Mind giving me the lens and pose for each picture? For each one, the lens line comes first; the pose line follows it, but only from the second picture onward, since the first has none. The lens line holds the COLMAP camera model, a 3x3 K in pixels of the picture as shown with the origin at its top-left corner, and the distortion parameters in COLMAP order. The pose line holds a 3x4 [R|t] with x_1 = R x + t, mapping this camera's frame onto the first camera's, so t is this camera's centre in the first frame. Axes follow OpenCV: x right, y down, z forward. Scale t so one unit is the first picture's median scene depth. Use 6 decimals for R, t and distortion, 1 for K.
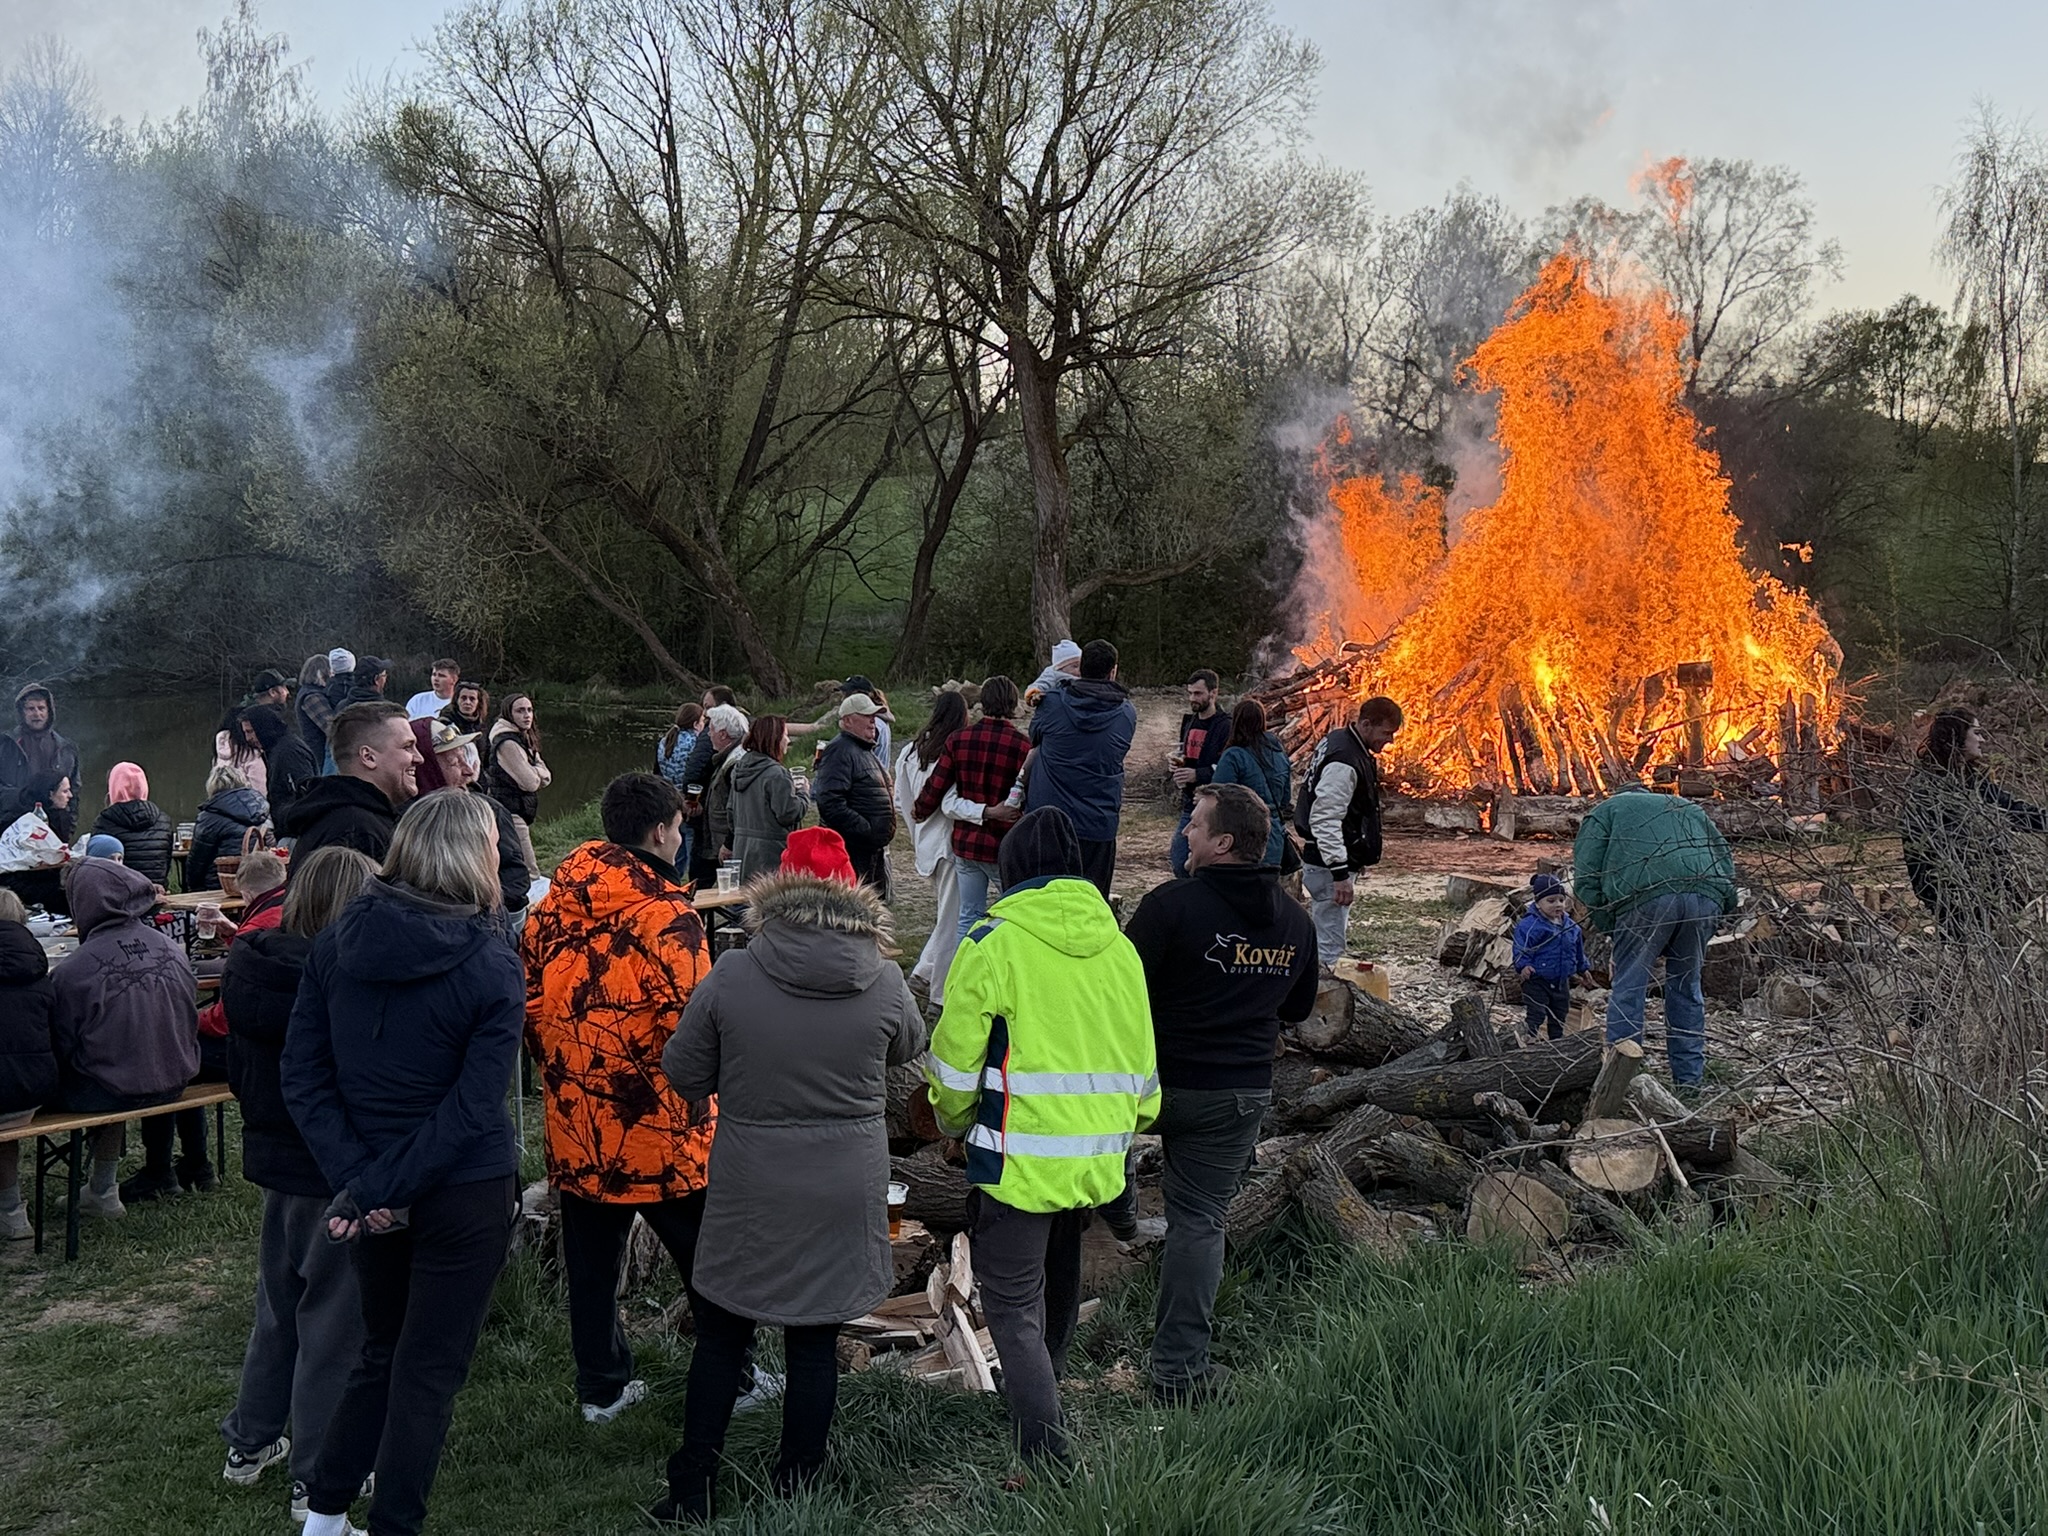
lens RADIAL K [[2213.9, 0, 1024.0], [0, 2213.9, 768.0], [0, 0, 1]] dist [0.207966, -0.469184]
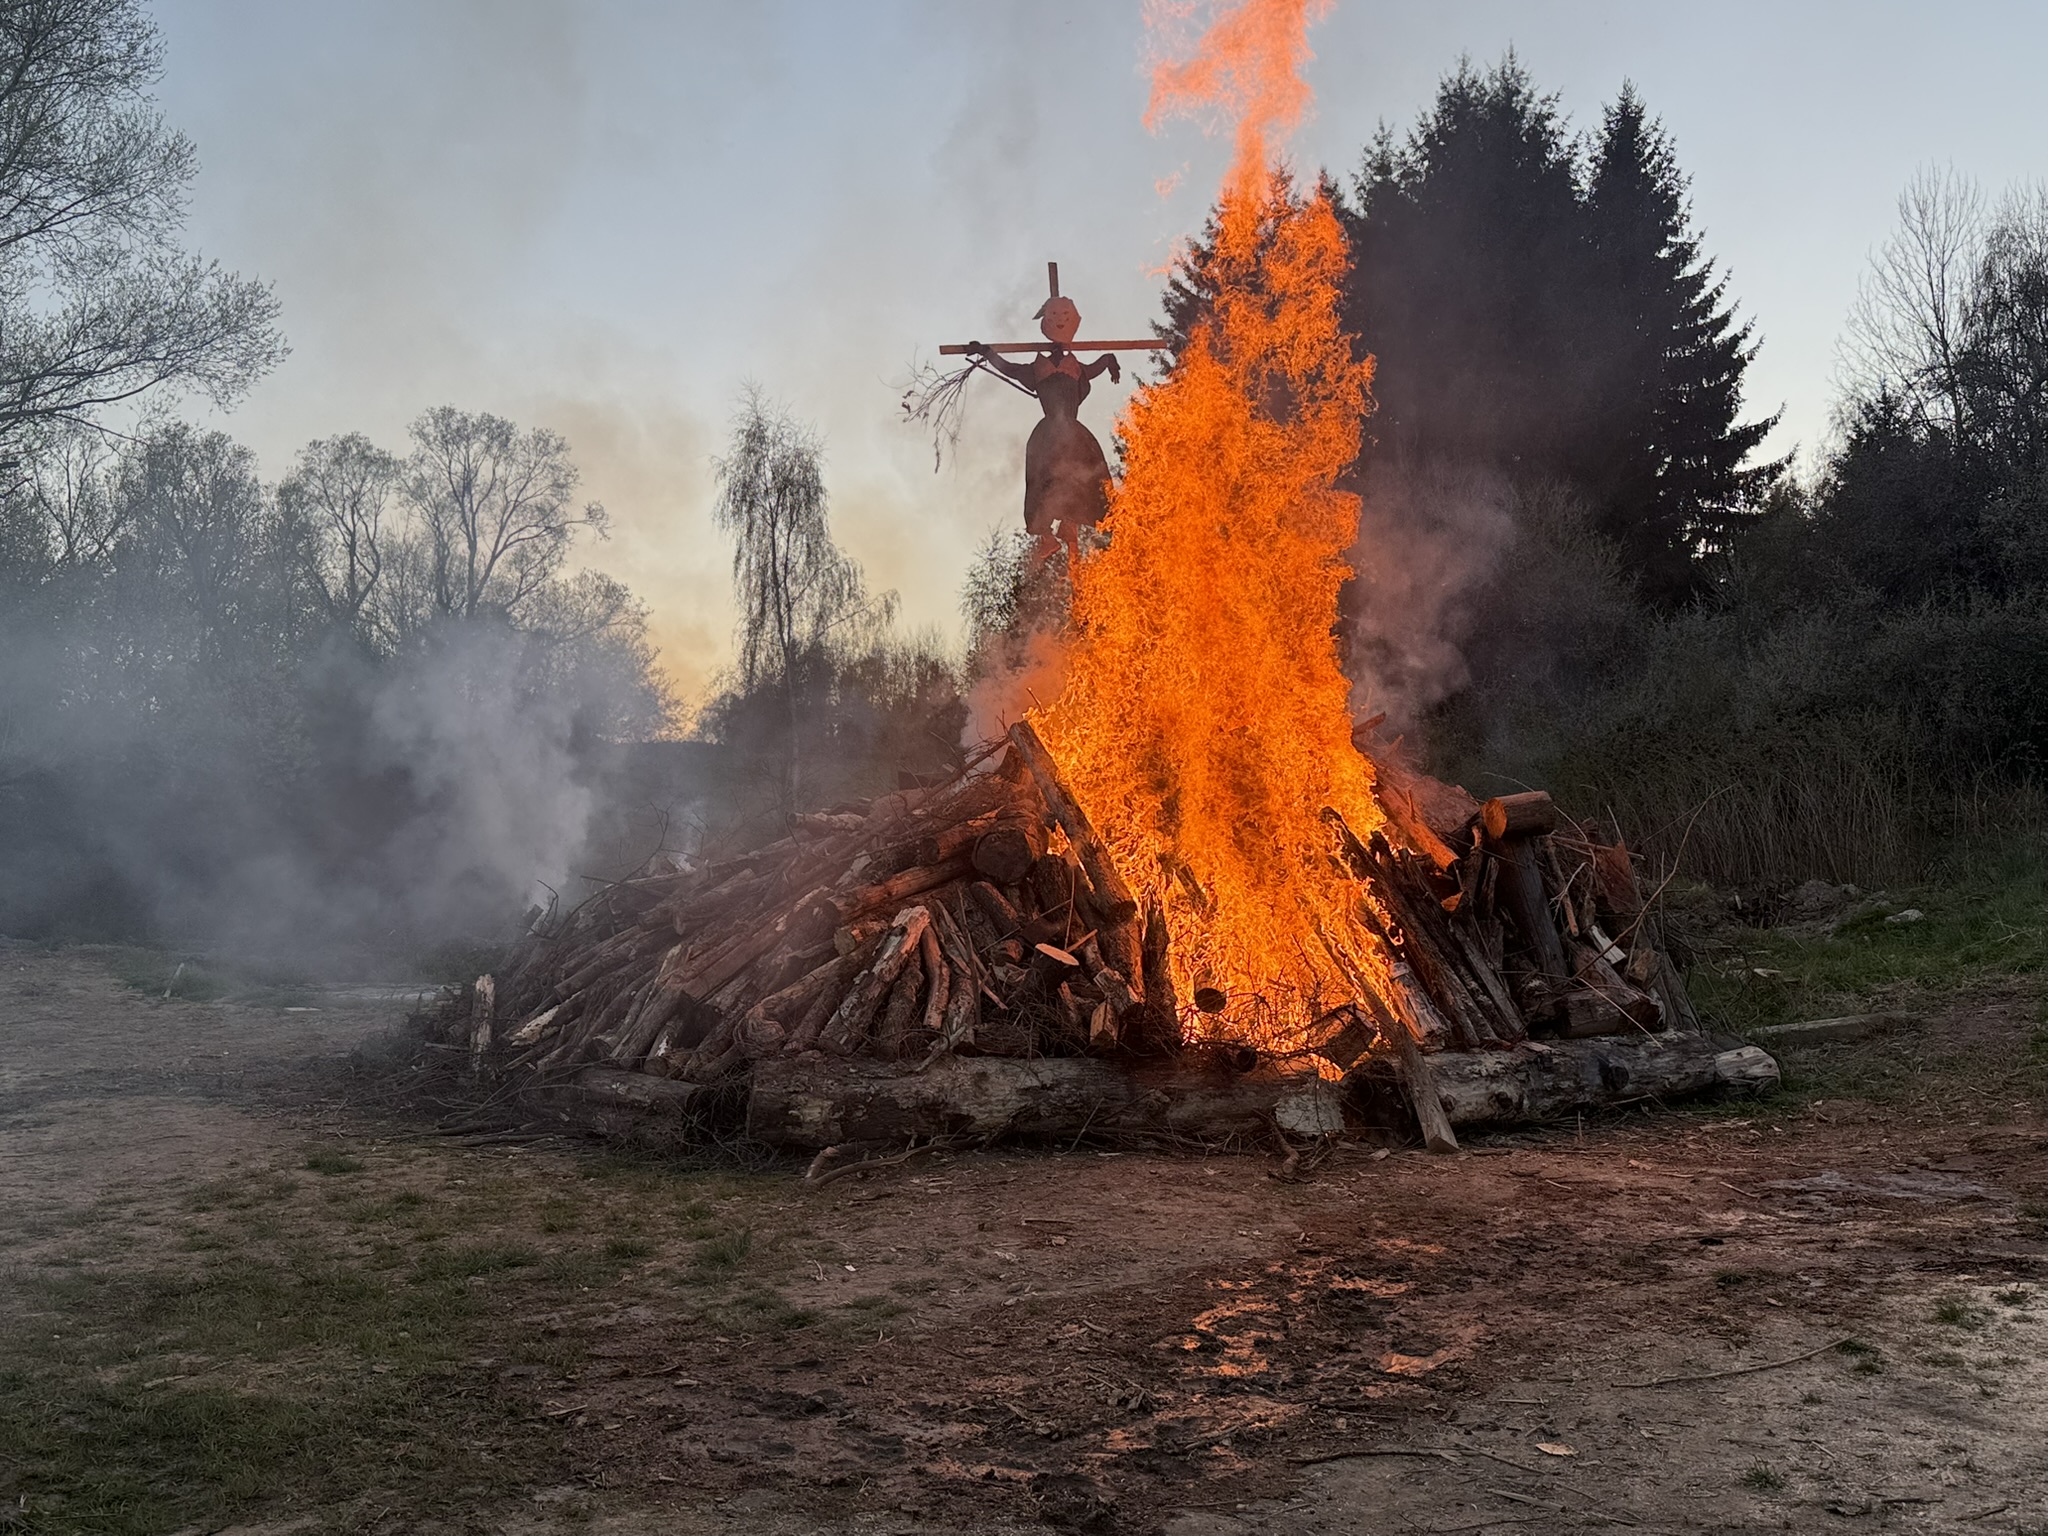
lens RADIAL K [[1756.0, 0, 1030.8], [0, 1756.0, 768.3], [0, 0, 1]] dist [0.199420, -0.413900]
pose [[0.761394, 0.008280, 0.648237, -0.044836], [0.071816, 0.992687, -0.097032, -0.007445], [-0.644300, 0.120433, 0.755231, 0.256707]]
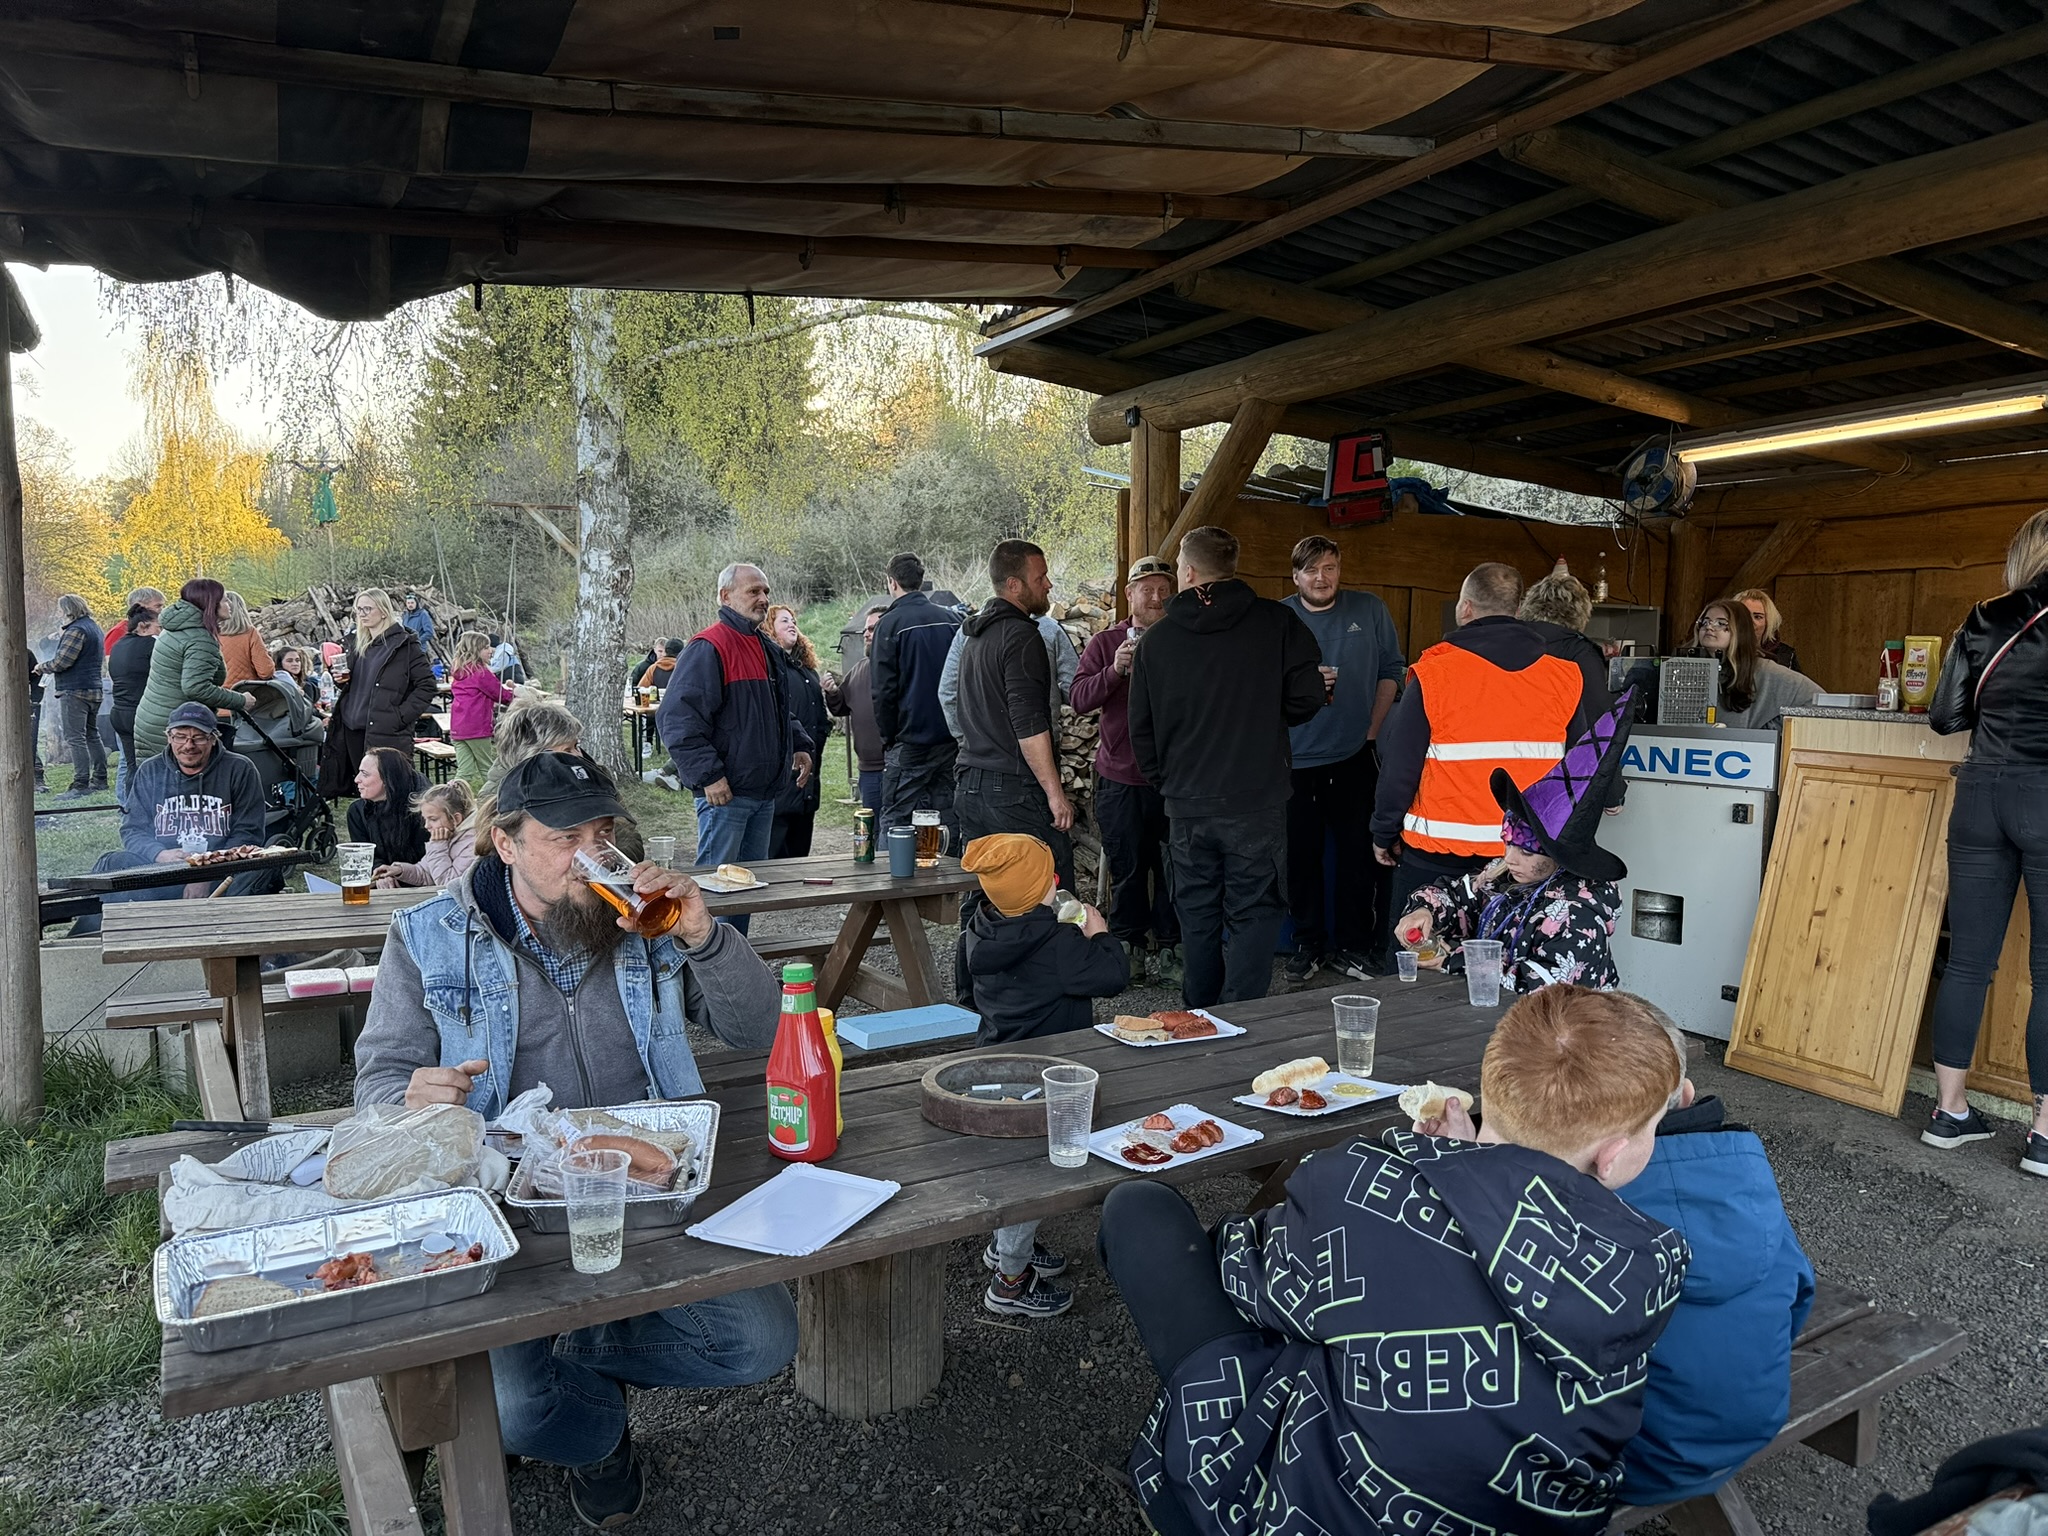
lens RADIAL K [[1438.0, 0, 1029.8], [0, 1438.0, 752.9], [0, 0, 1]] dist [0.040703, -0.047793]
pose [[0.448764, -0.095506, 0.888532, -0.263733], [0.075690, 0.994762, 0.068696, 0.011814], [-0.890439, 0.036424, 0.453643, -0.047893]]
